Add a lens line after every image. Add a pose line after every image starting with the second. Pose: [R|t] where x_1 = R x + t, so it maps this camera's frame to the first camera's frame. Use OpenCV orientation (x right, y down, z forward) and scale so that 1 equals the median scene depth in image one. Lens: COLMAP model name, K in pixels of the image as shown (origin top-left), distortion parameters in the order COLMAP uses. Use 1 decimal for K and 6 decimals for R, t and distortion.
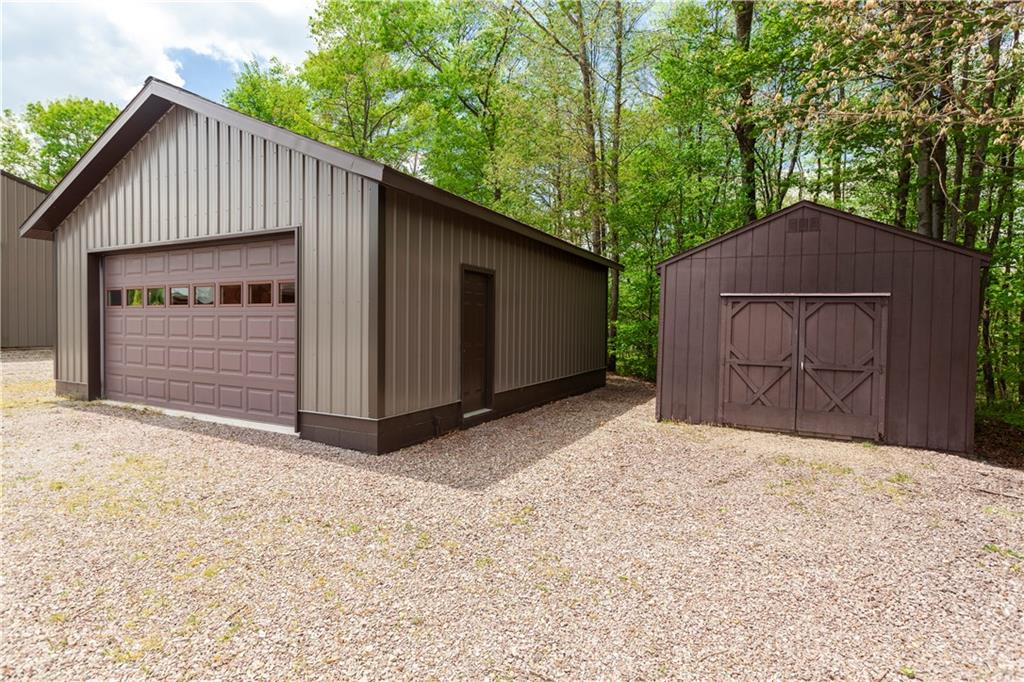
lens RADIAL K [[513.1, 0, 512.0], [0, 513.1, 341.0], [0, 0, 1]] dist [0.000161, 0.000016]
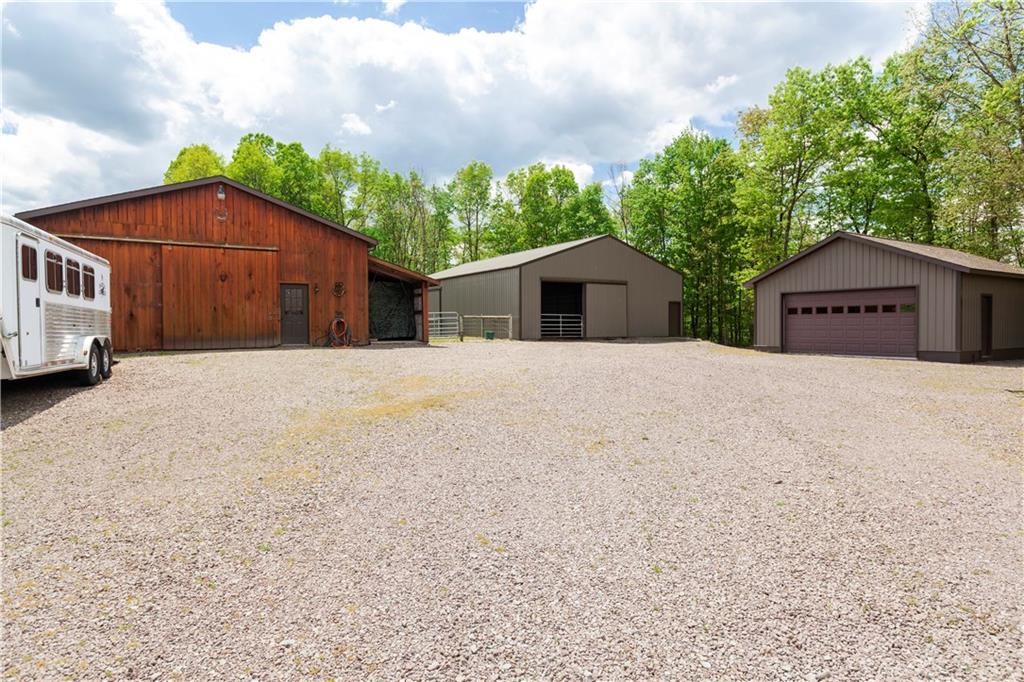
lens RADIAL K [[588.1, 0, 512.0], [0, 588.1, 341.0], [0, 0, 1]] dist [-0.002942, 0.000100]
pose [[0.843741, -0.005638, -0.536720, -0.502368], [-0.001256, 0.999921, -0.012479, 0.116028], [0.536748, 0.011203, 0.843668, -2.575367]]
